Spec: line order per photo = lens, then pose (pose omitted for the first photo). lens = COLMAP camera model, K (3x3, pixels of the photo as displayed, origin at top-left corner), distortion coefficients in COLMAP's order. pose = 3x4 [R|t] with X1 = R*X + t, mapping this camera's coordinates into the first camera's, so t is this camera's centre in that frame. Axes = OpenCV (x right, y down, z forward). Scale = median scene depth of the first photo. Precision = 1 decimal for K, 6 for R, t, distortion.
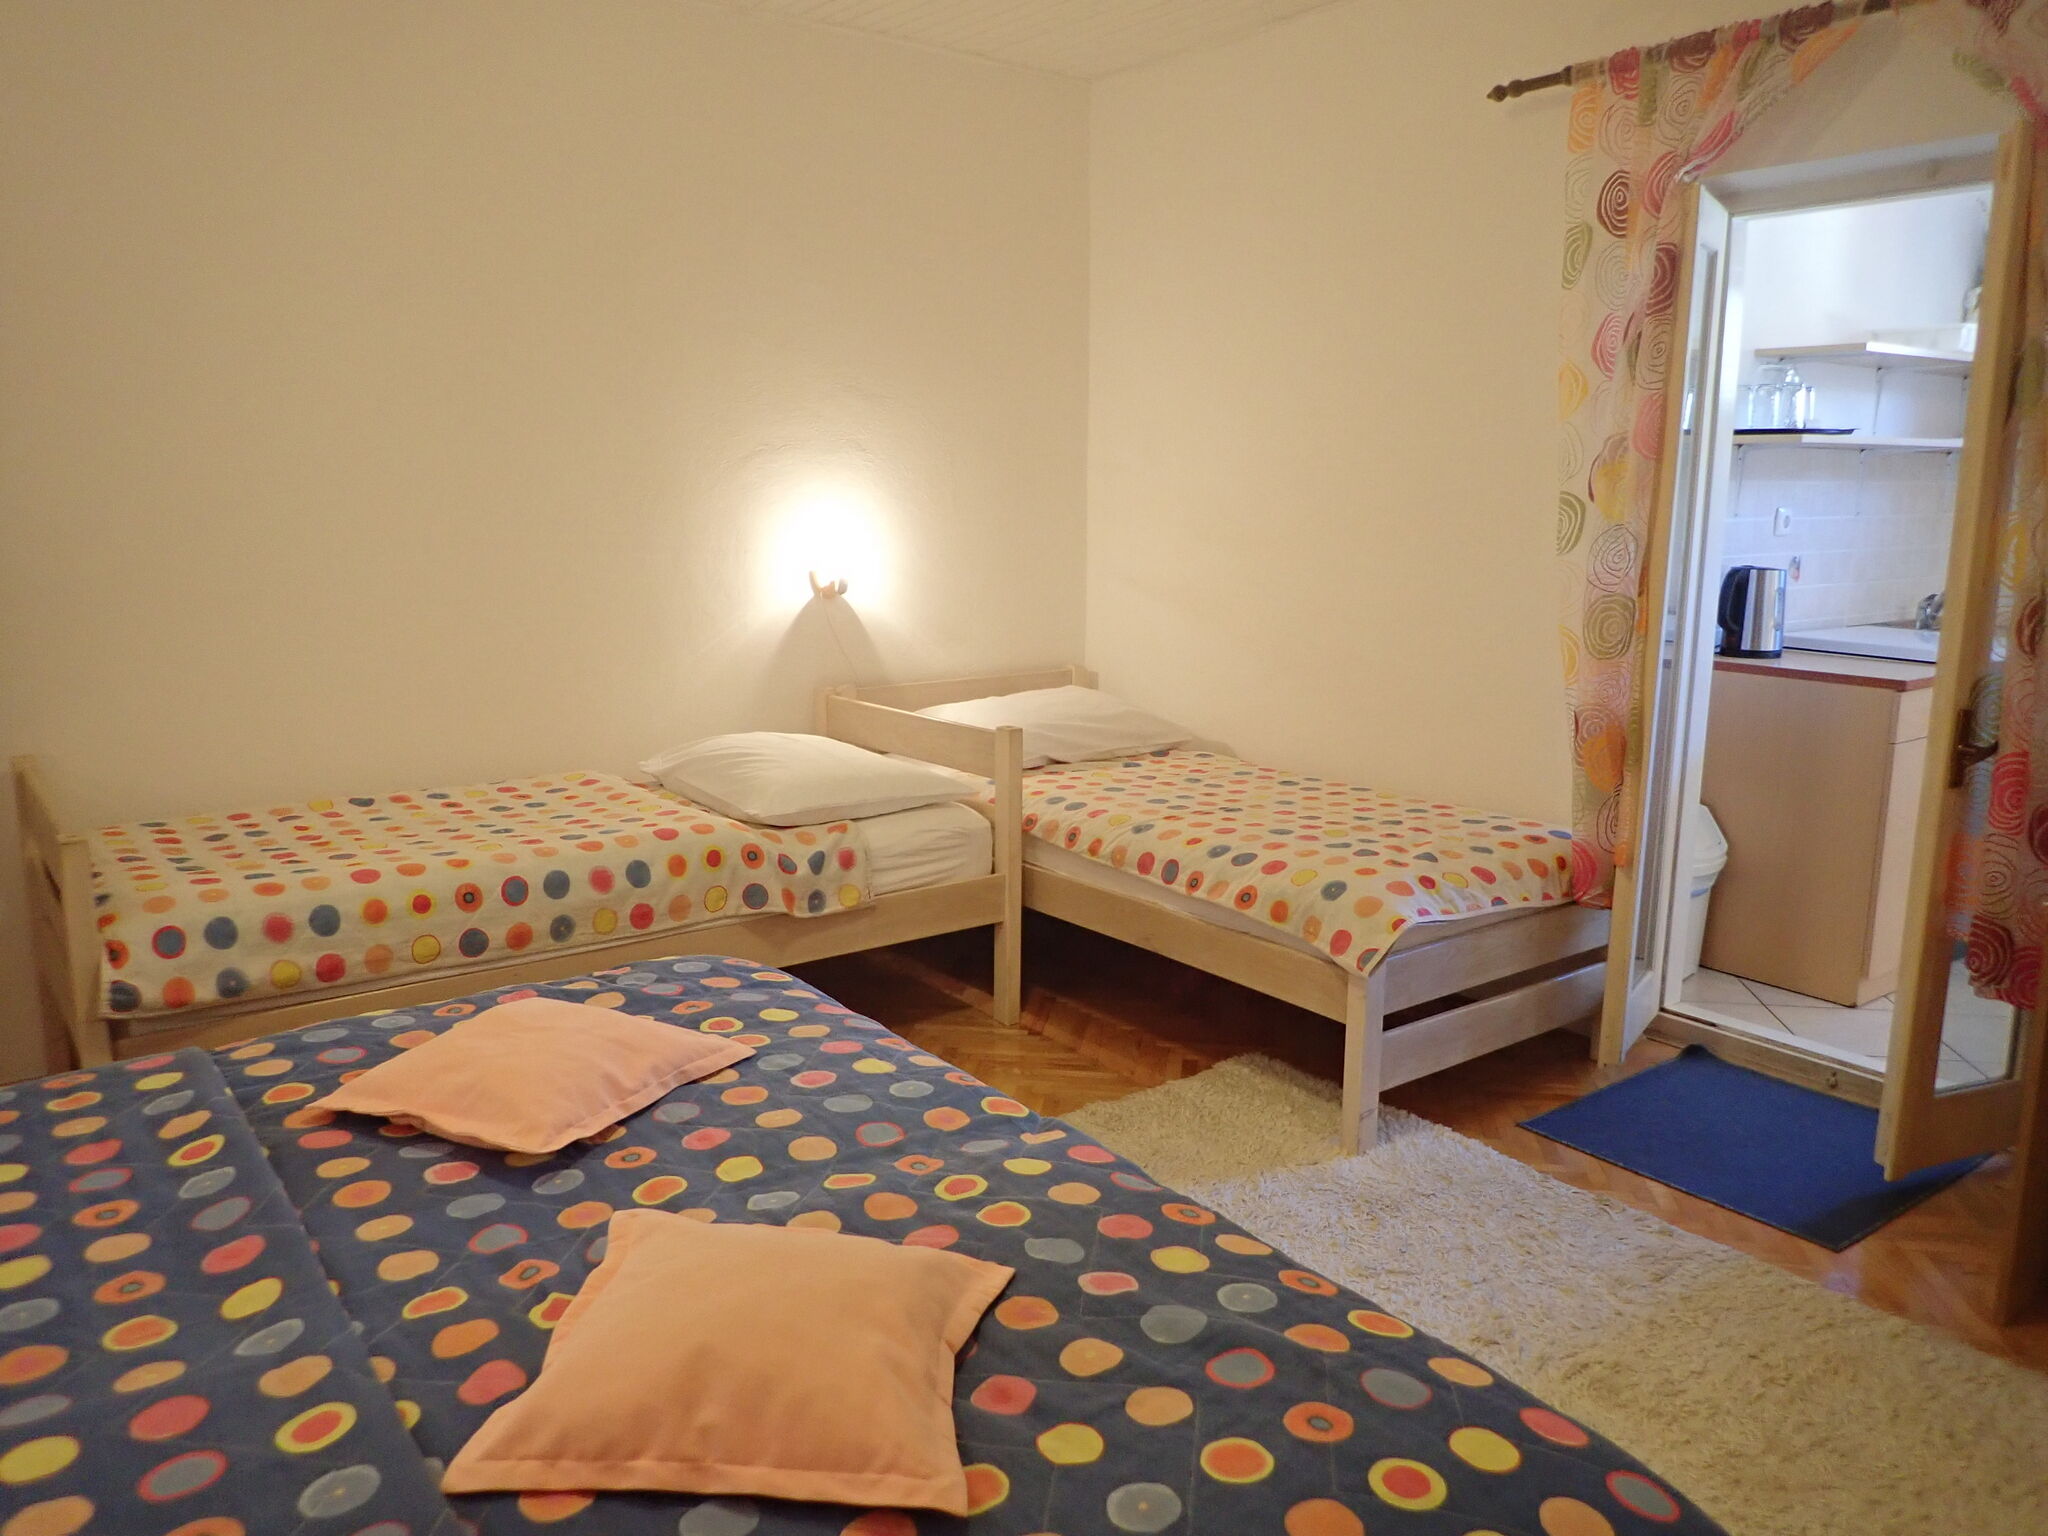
lens RADIAL K [[1498.7, 0, 1016.8], [0, 1498.7, 765.1], [0, 0, 1]] dist [-0.003638, -0.007464]
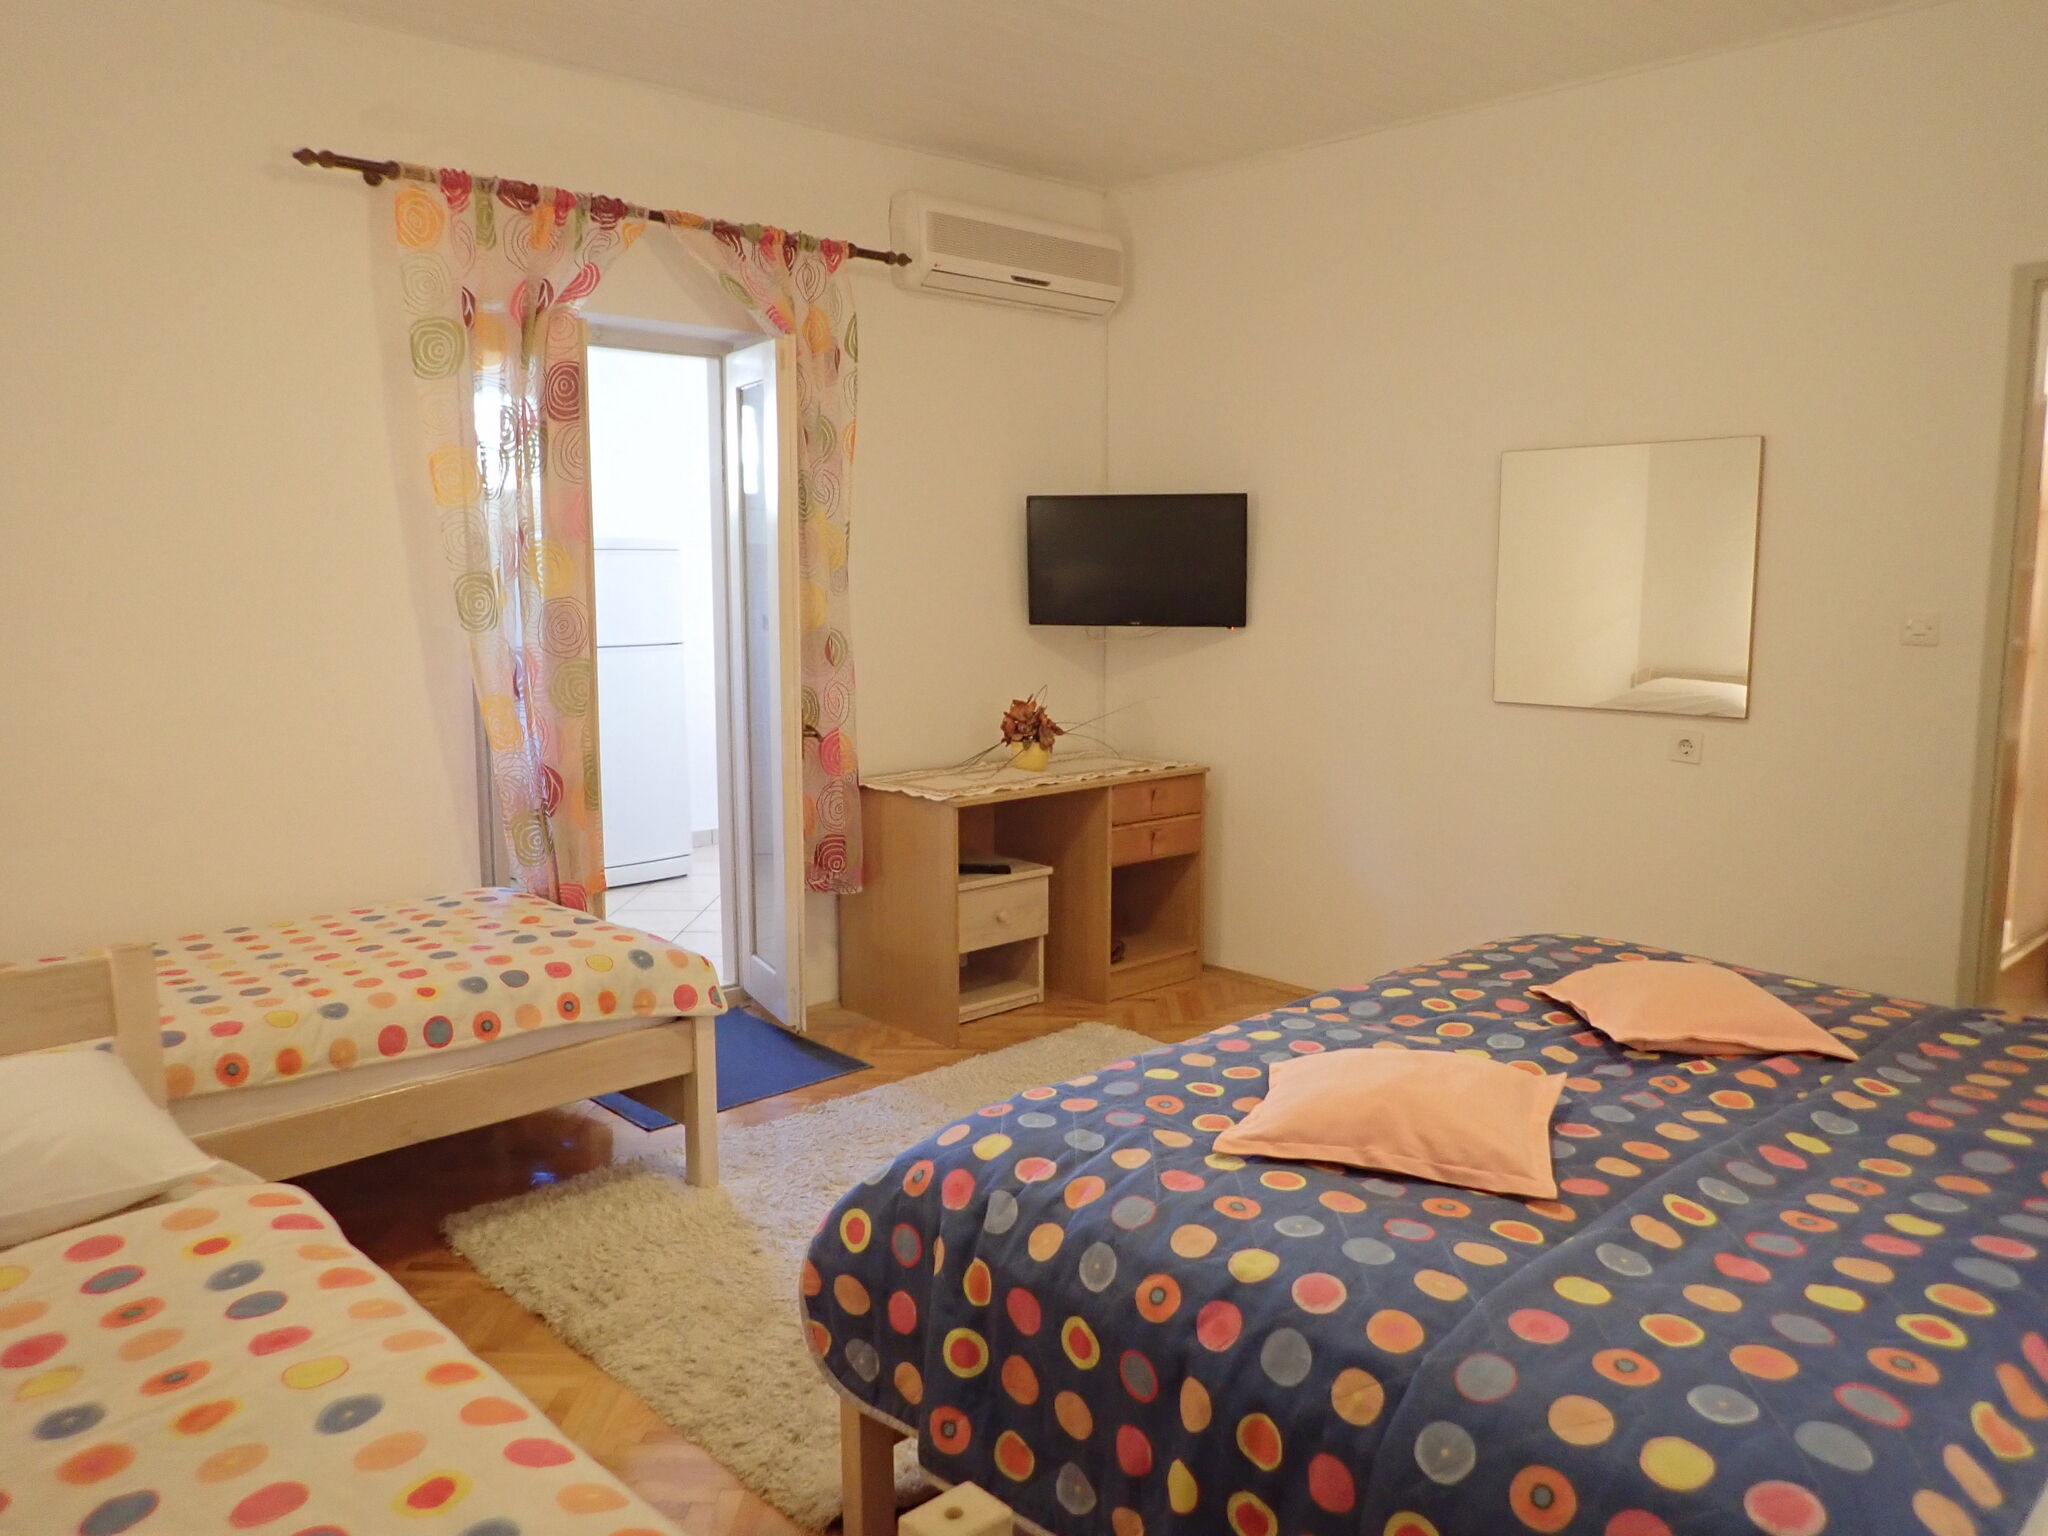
lens RADIAL K [[1498.7, 0, 1020.4], [0, 1498.7, 766.3], [0, 0, 1]] dist [-0.003638, -0.007464]
pose [[-0.106752, -0.136661, 0.984849, -0.789786], [0.187652, 0.969939, 0.154933, -0.151021], [-0.976417, 0.201348, -0.077898, 0.787286]]
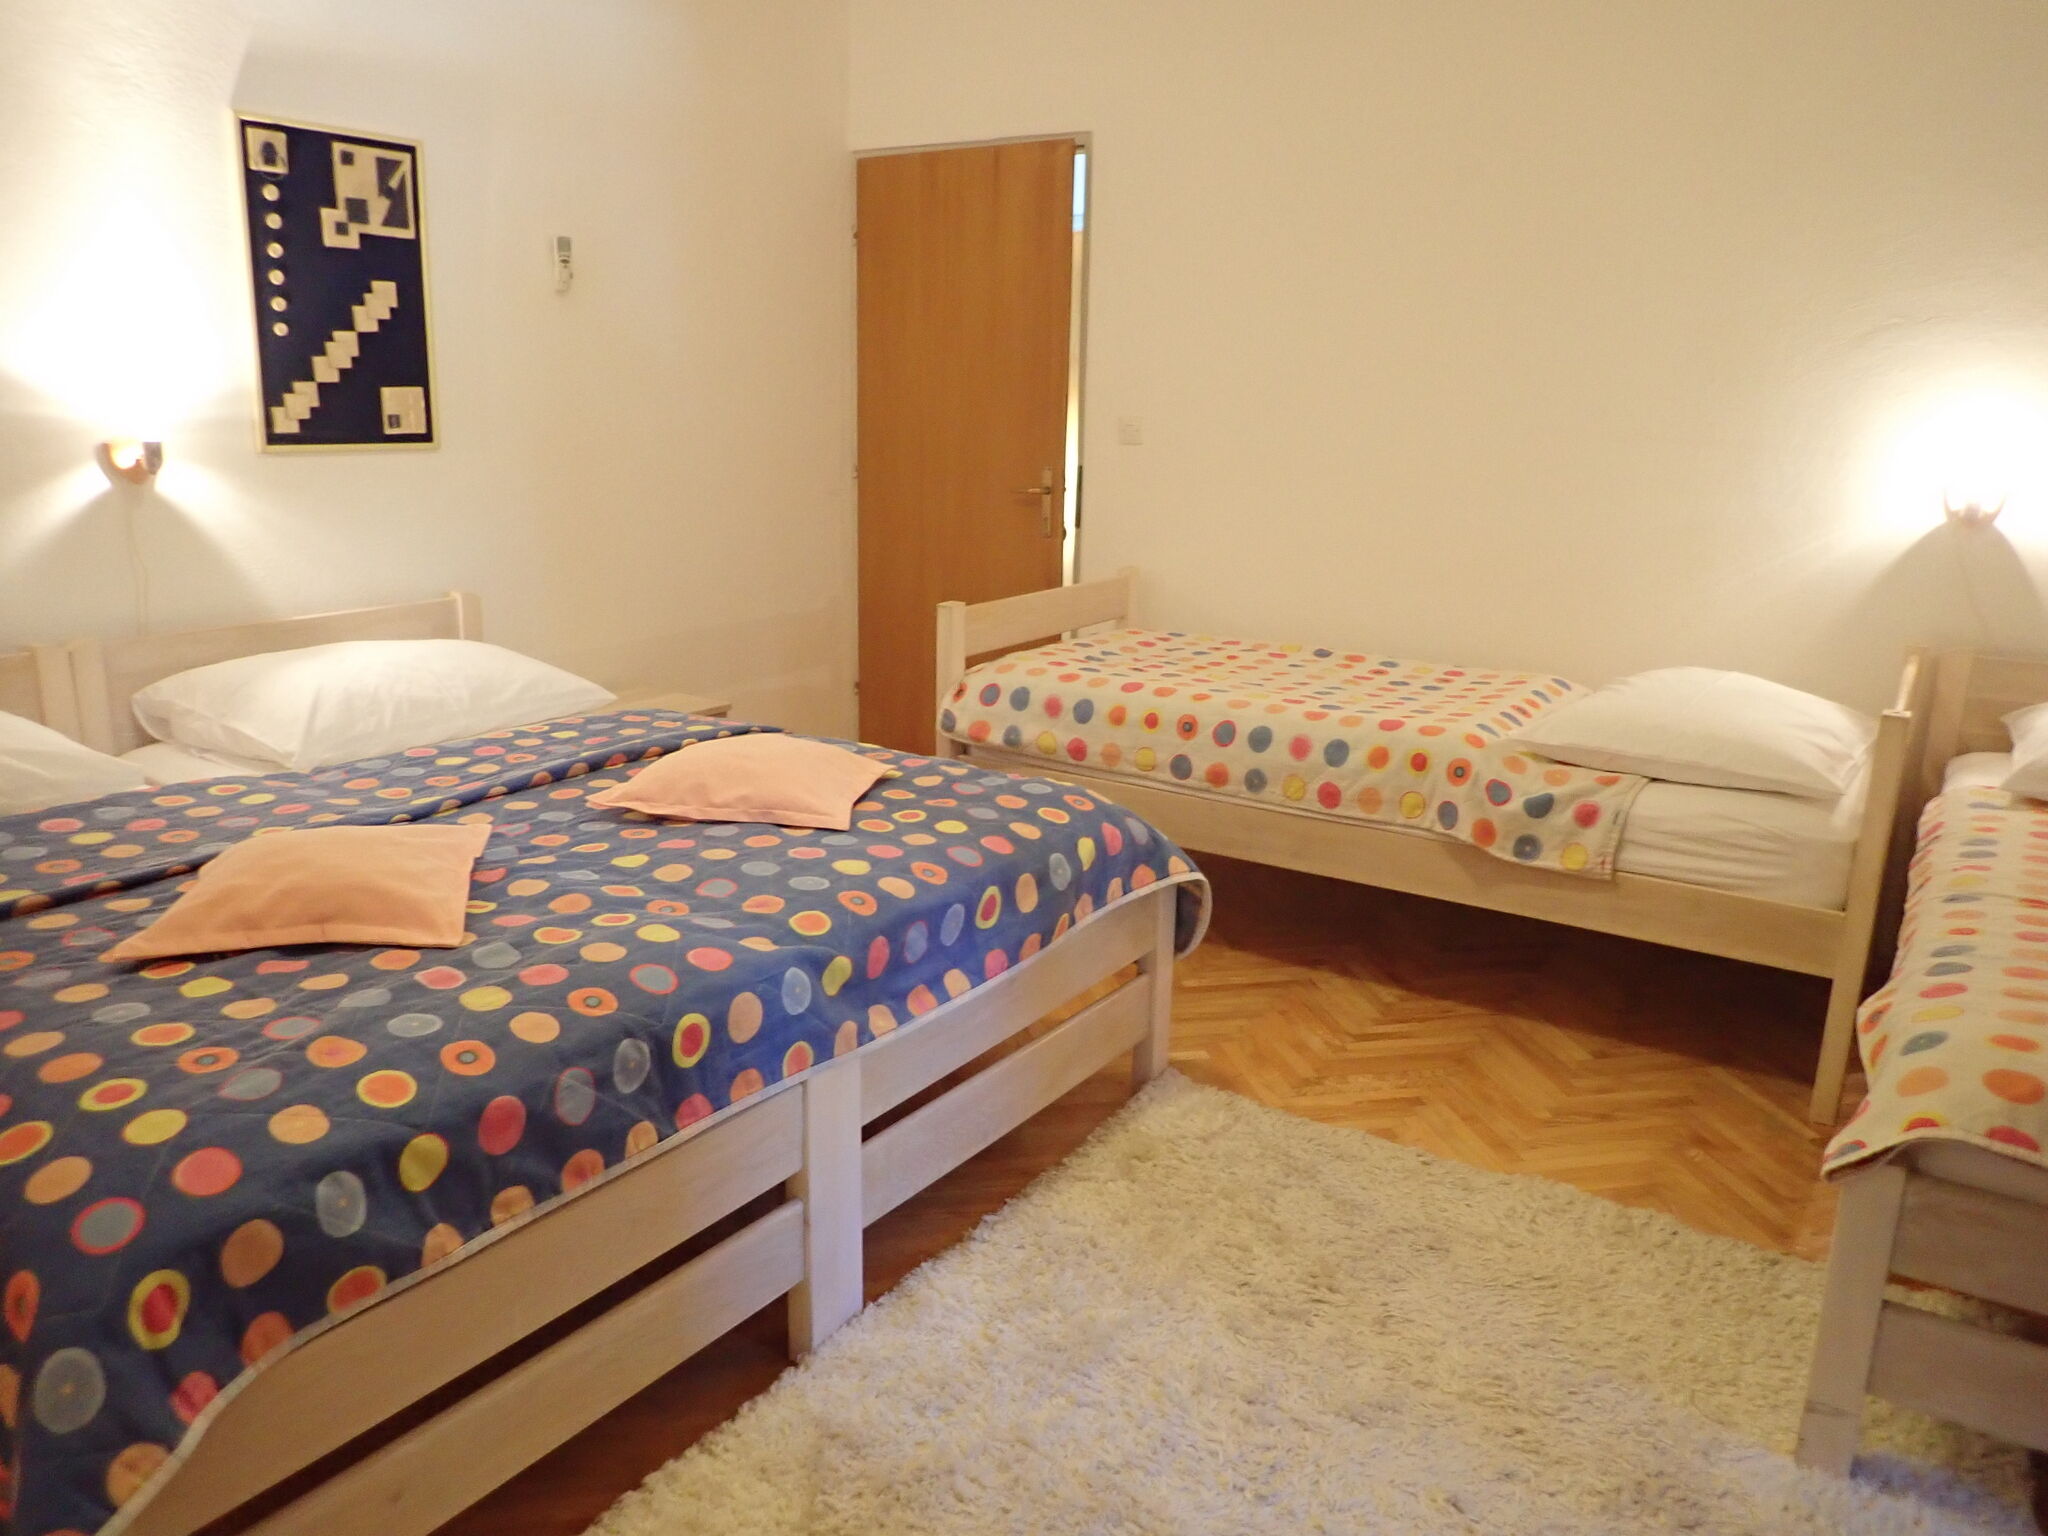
lens RADIAL K [[1498.7, 0, 1015.1], [0, 1498.7, 767.8], [0, 0, 1]] dist [-0.003638, -0.007464]
pose [[0.336954, 0.236126, -0.911431, 0.599684], [-0.191950, 0.964938, 0.179025, -0.056226], [0.921747, 0.114626, 0.370465, 0.453801]]
